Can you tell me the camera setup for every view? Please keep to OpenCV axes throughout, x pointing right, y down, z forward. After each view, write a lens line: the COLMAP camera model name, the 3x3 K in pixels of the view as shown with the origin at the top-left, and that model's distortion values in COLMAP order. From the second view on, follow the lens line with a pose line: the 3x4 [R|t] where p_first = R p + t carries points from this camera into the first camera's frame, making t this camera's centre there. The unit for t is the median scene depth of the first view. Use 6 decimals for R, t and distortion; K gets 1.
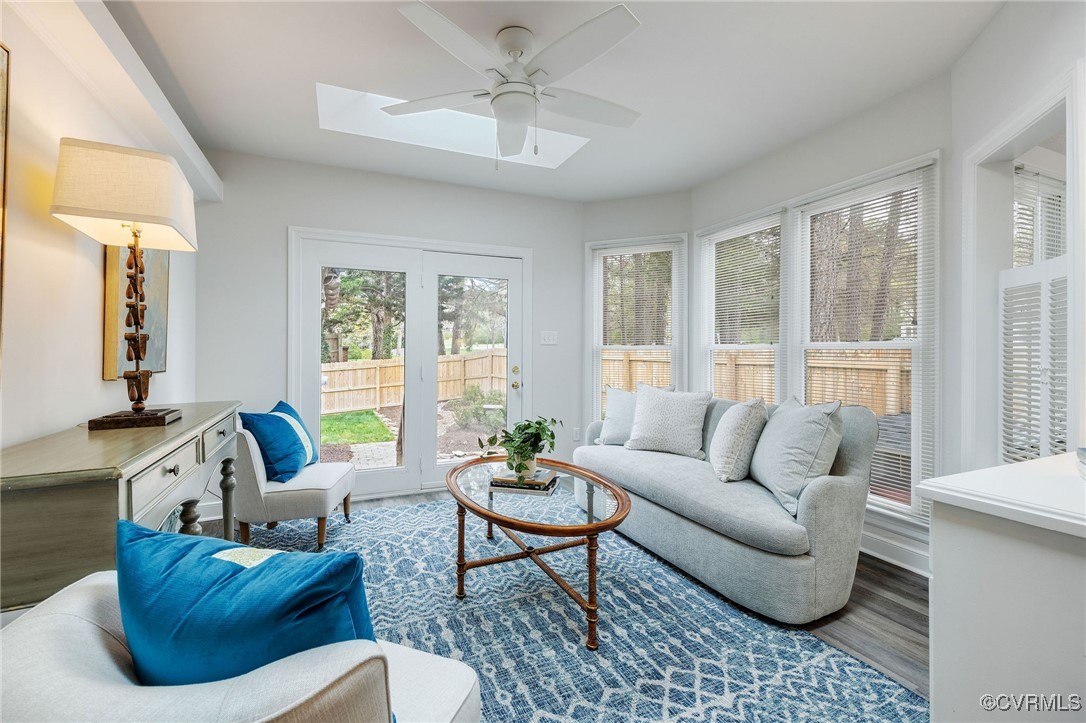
lens RADIAL K [[453.6, 0, 535.4], [0, 453.6, 338.2], [0, 0, 1]] dist [-0.000506, -0.000127]
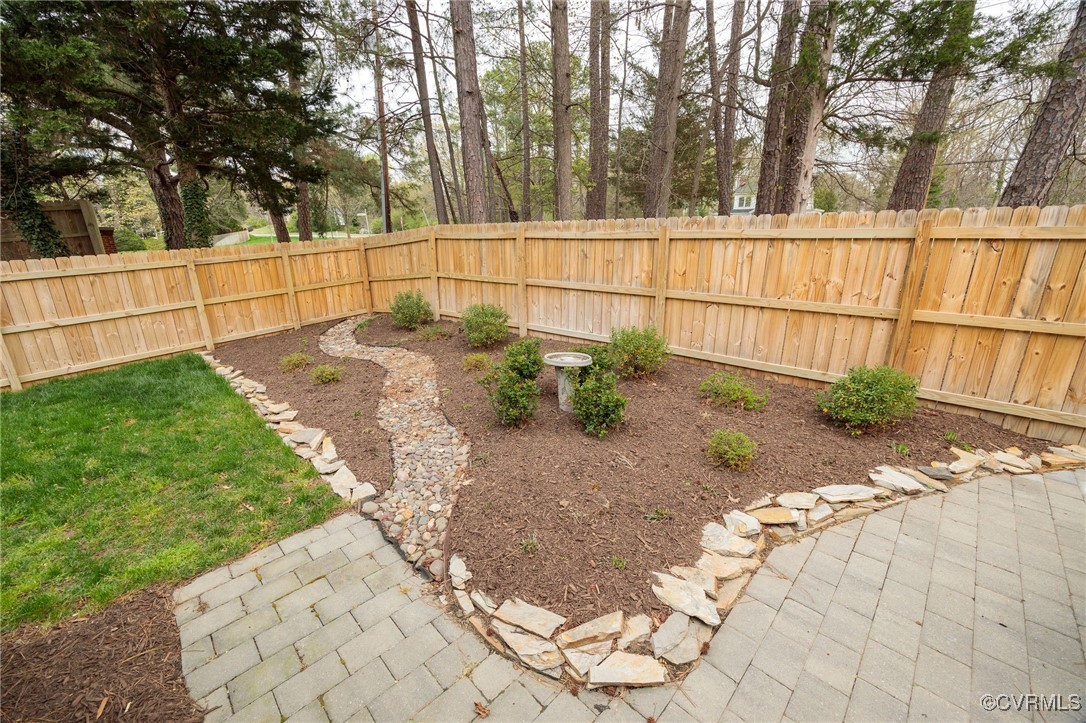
lens RADIAL K [[423.7, 0, 537.7], [0, 423.7, 355.8], [0, 0, 1]] dist [0.001172, -0.000134]
pose [[0.934365, -0.096666, 0.342956, -0.165669], [-0.006491, 0.957720, 0.287630, 0.024434], [-0.356259, -0.270978, 0.894232, 0.435621]]
